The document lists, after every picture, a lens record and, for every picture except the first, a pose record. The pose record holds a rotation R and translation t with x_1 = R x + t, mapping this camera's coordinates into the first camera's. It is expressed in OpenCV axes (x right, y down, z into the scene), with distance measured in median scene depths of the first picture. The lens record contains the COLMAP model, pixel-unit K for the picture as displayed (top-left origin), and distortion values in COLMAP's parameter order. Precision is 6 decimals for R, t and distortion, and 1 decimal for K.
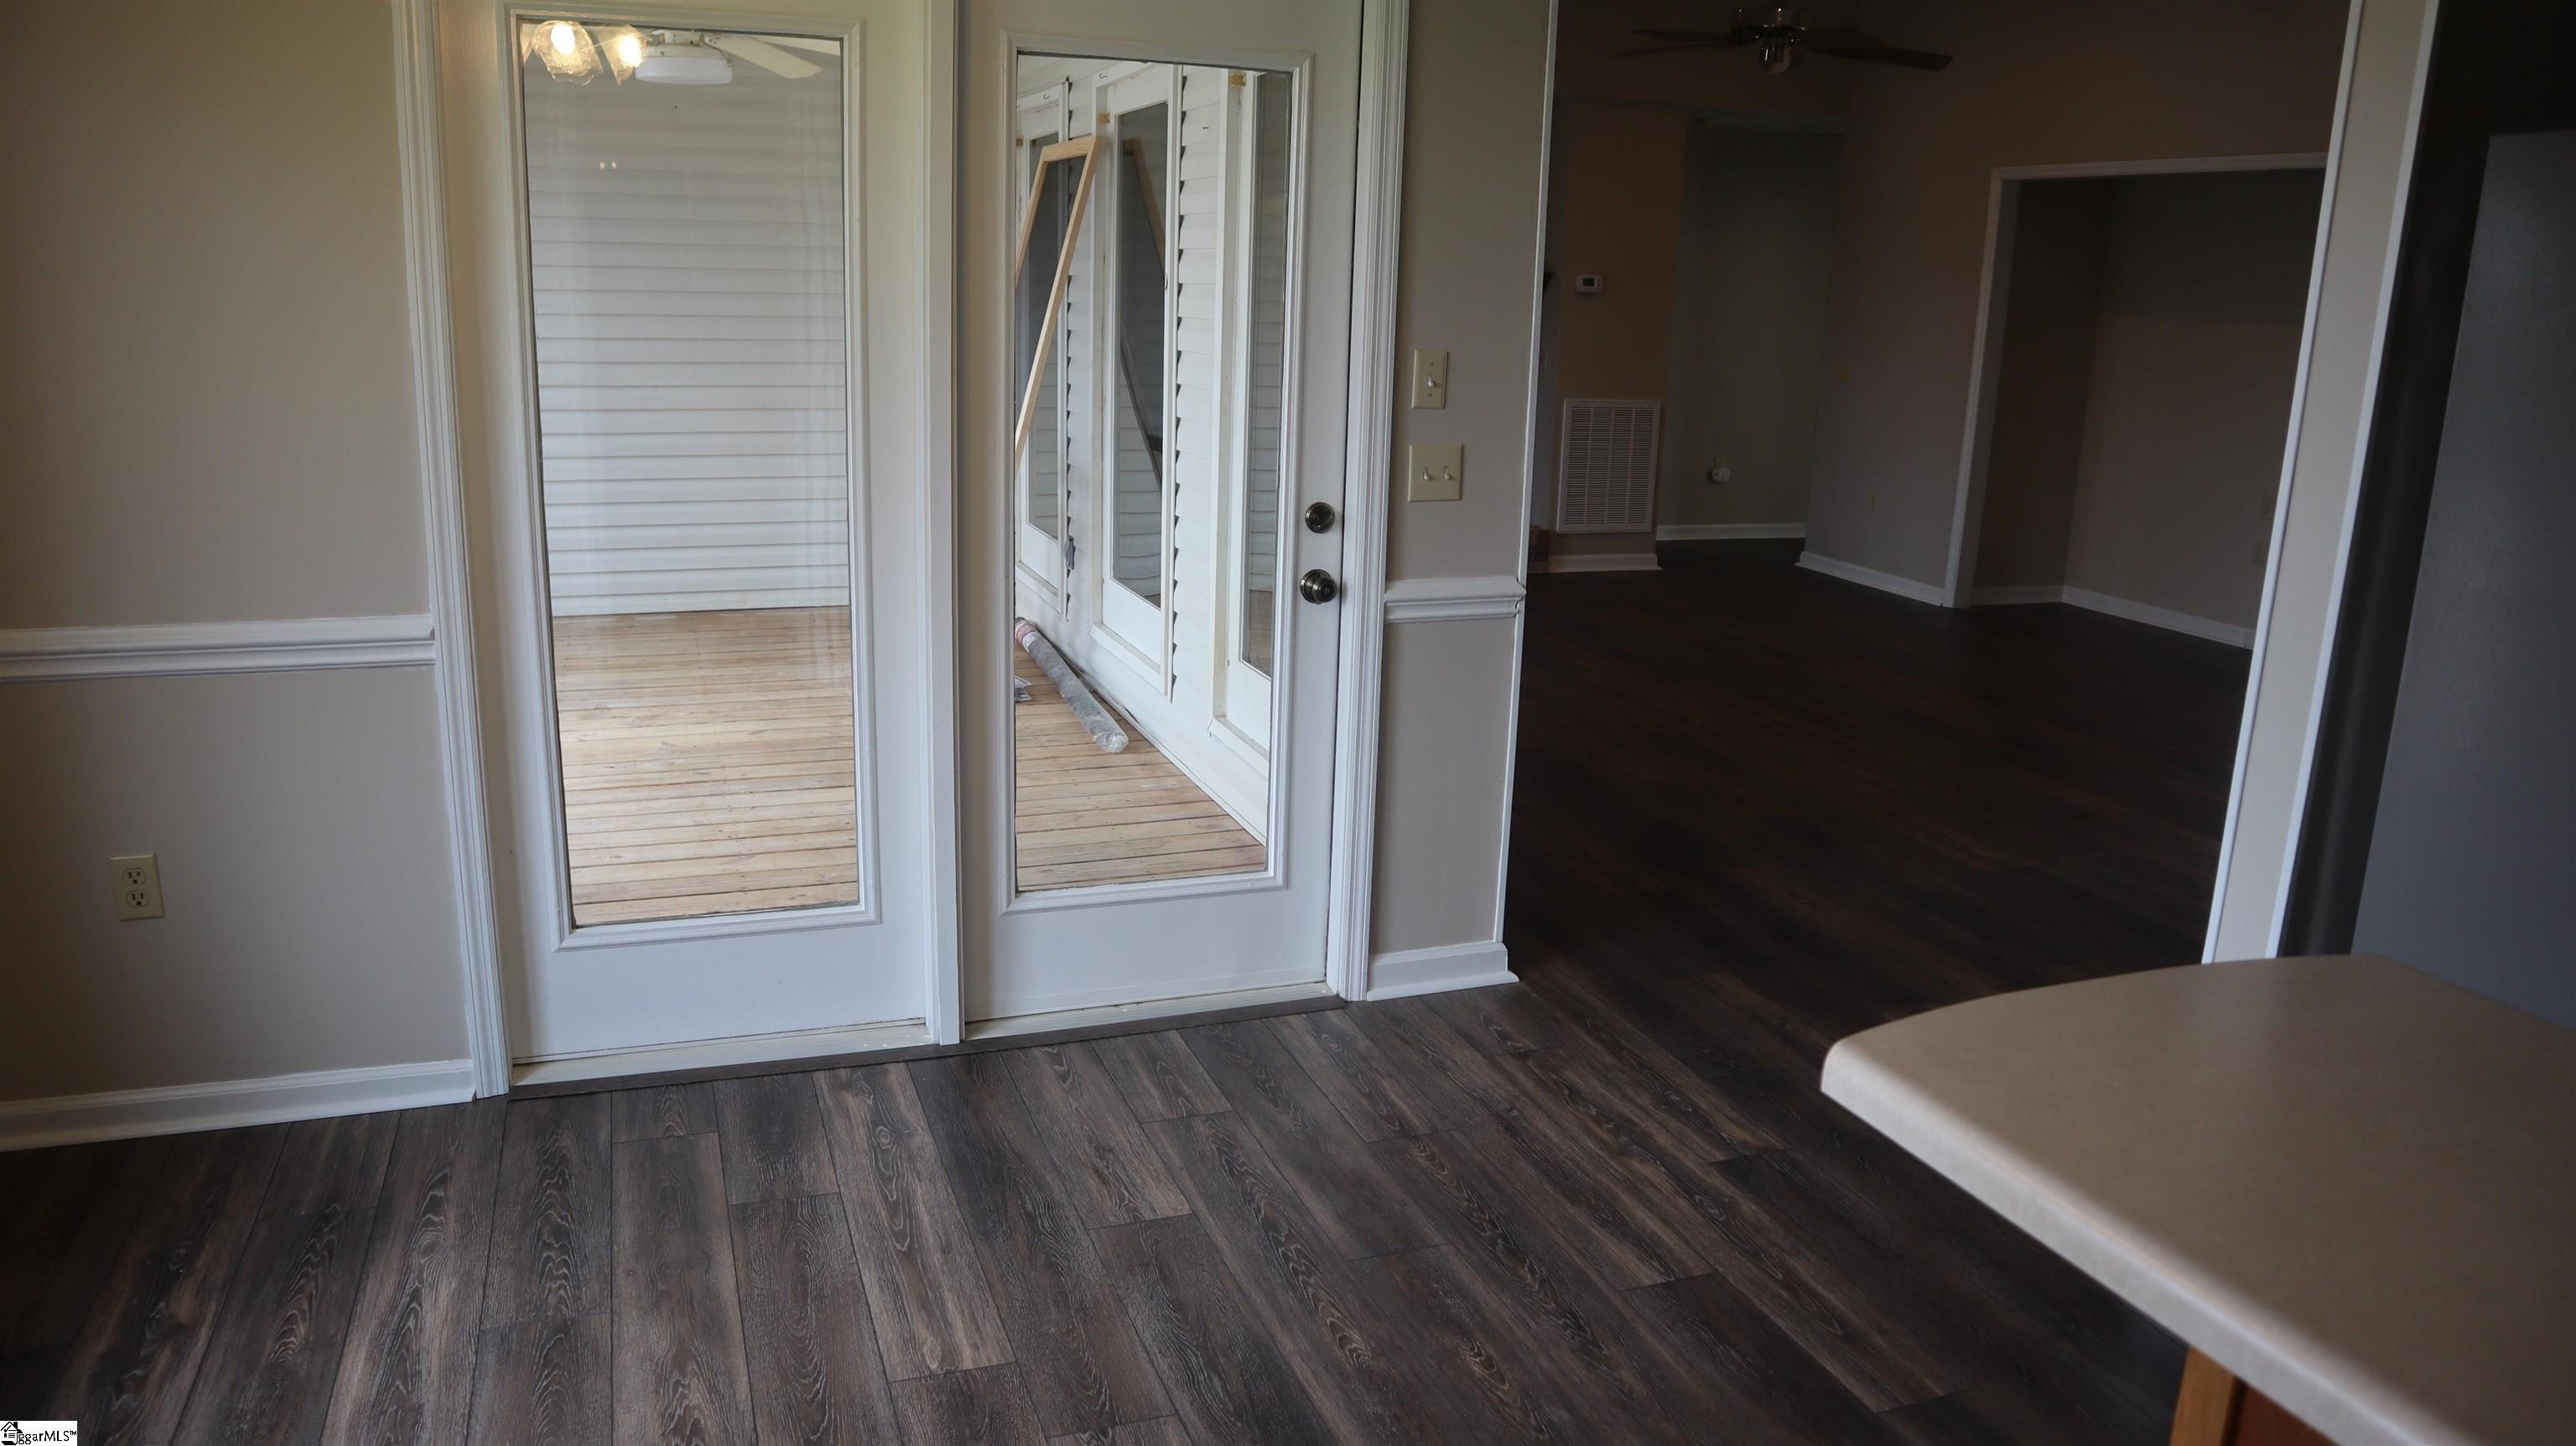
lens RADIAL K [[1781.7, 0, 1157.8], [0, 1781.7, 731.4], [0, 0, 1]] dist [-0.166617, 0.069993]
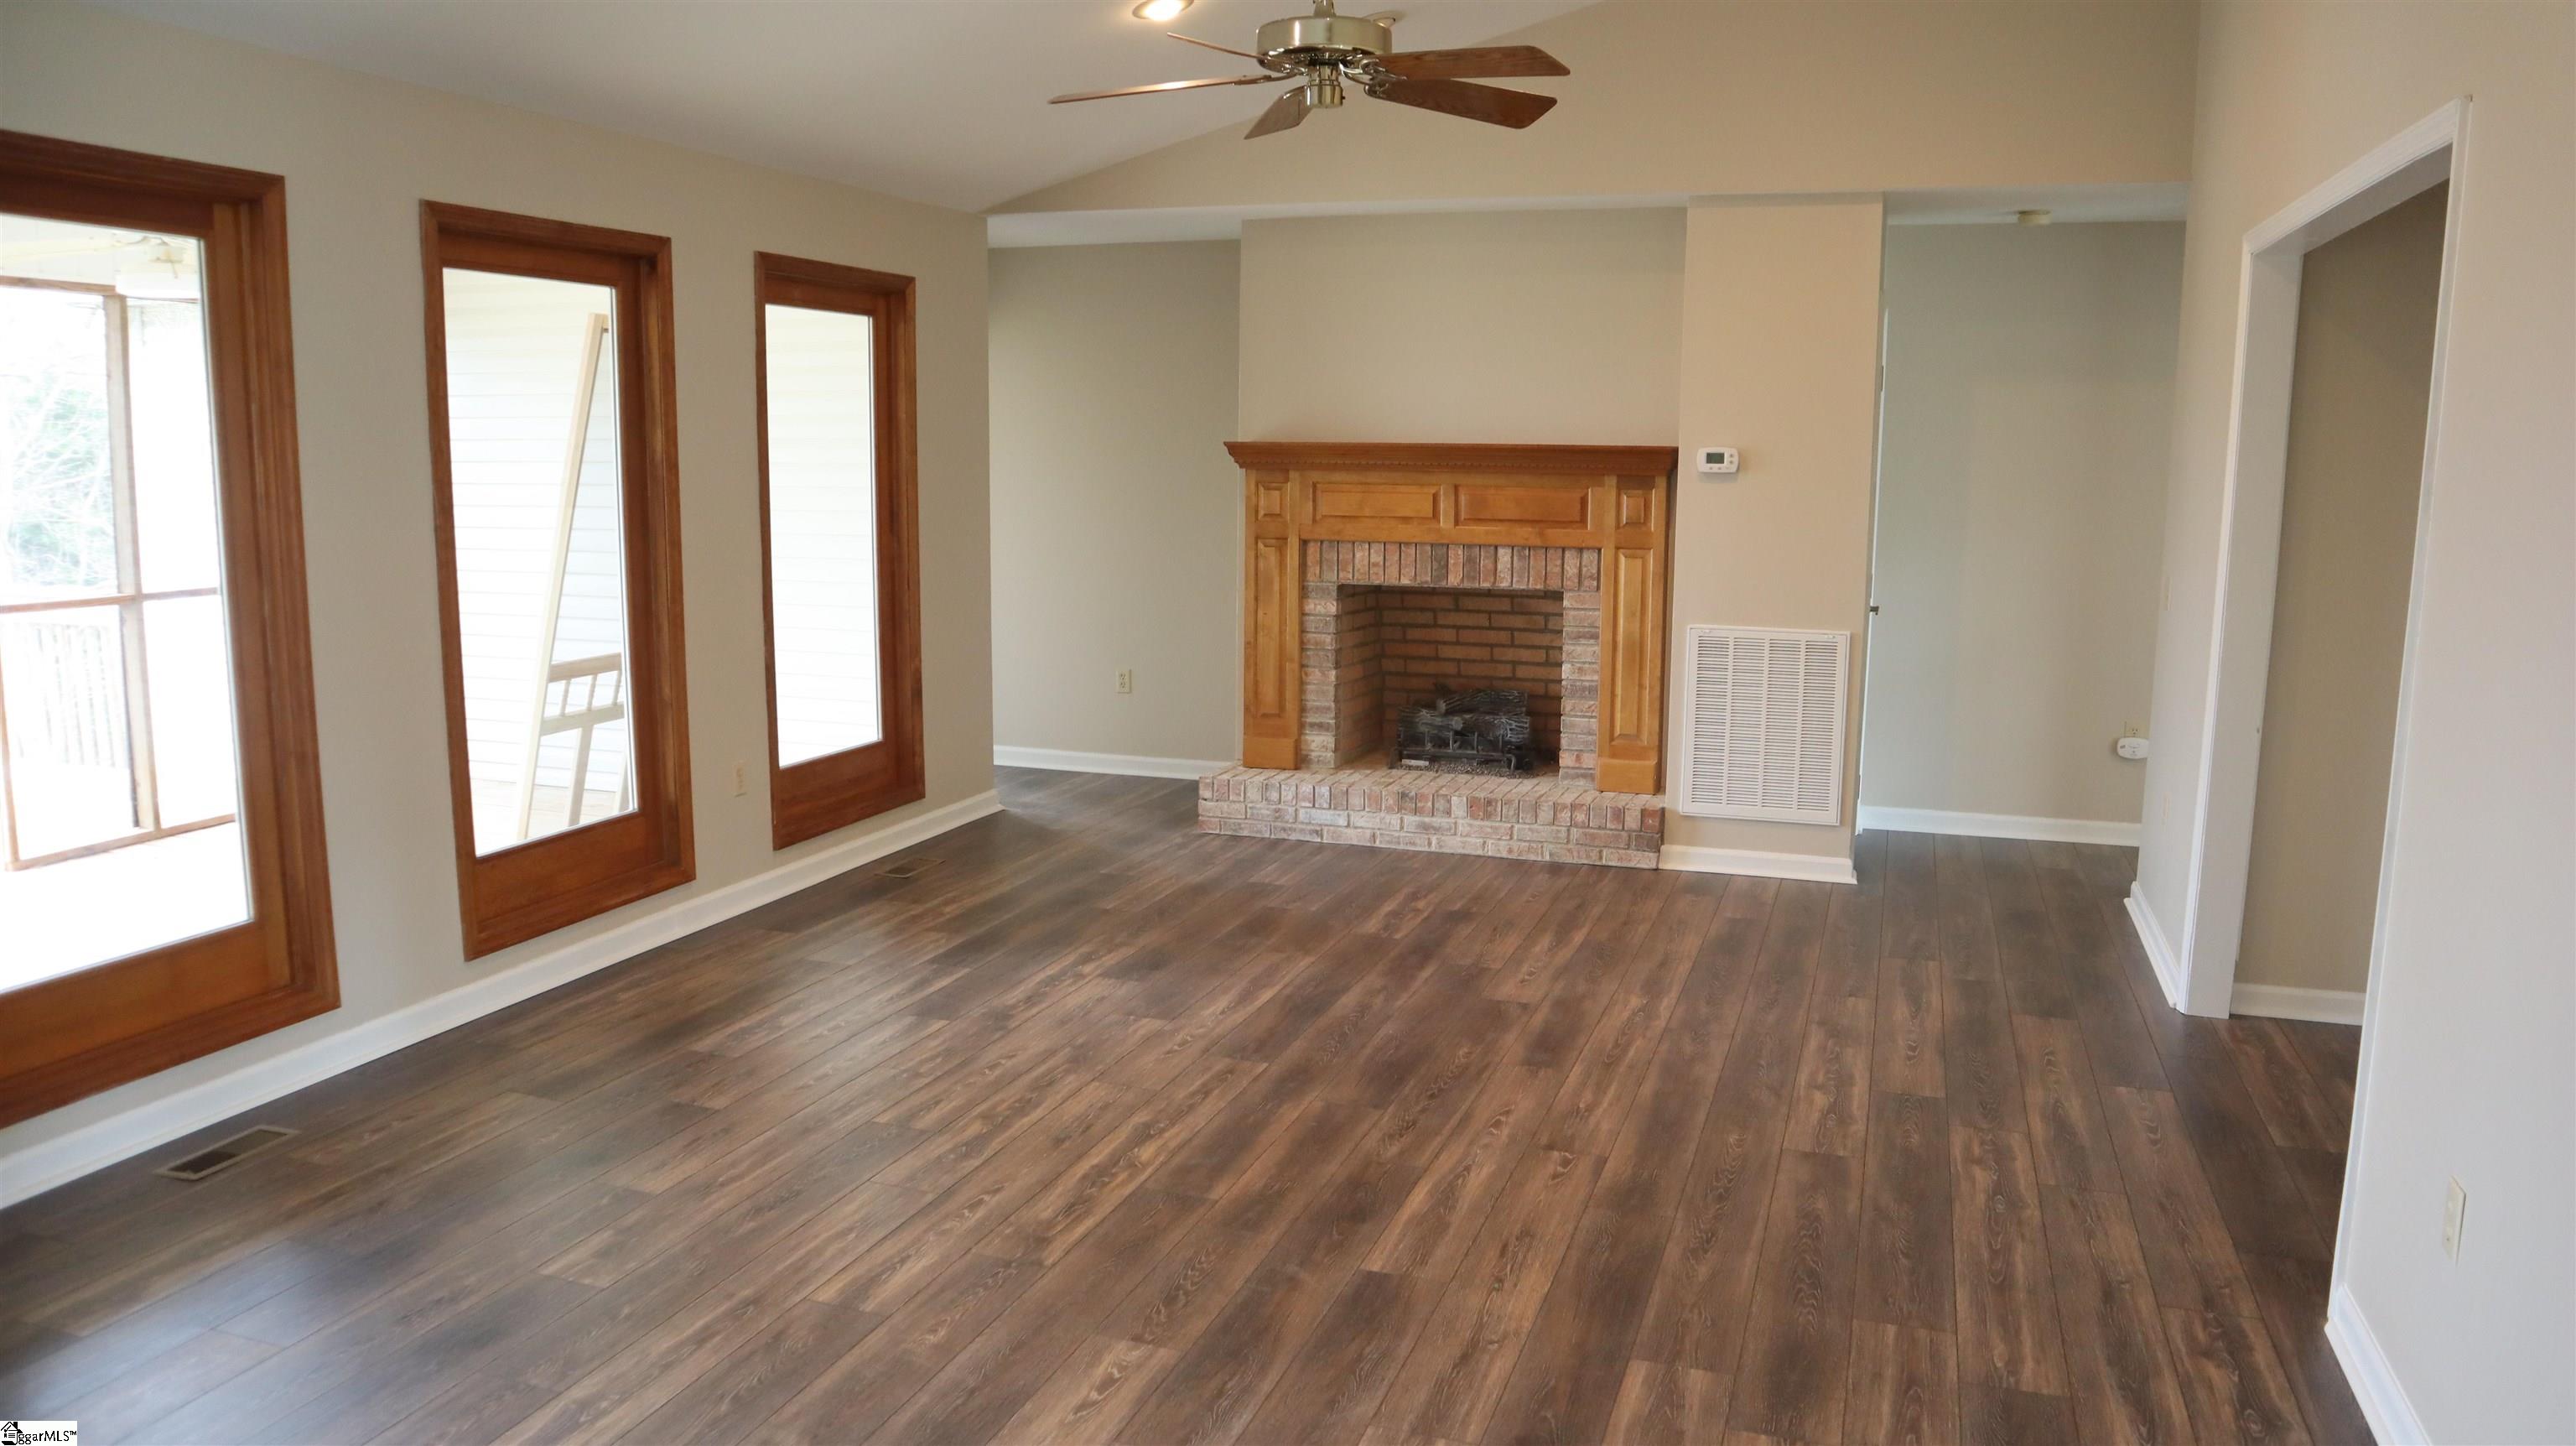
lens RADIAL K [[1791.2, 0, 1299.6], [0, 1791.2, 712.0], [0, 0, 1]] dist [-0.117286, 0.068757]
pose [[0.815102, 0.076831, -0.574200, 1.361567], [-0.138624, 0.988239, -0.064551, -0.230058], [0.562487, 0.132214, 0.816167, 0.889360]]
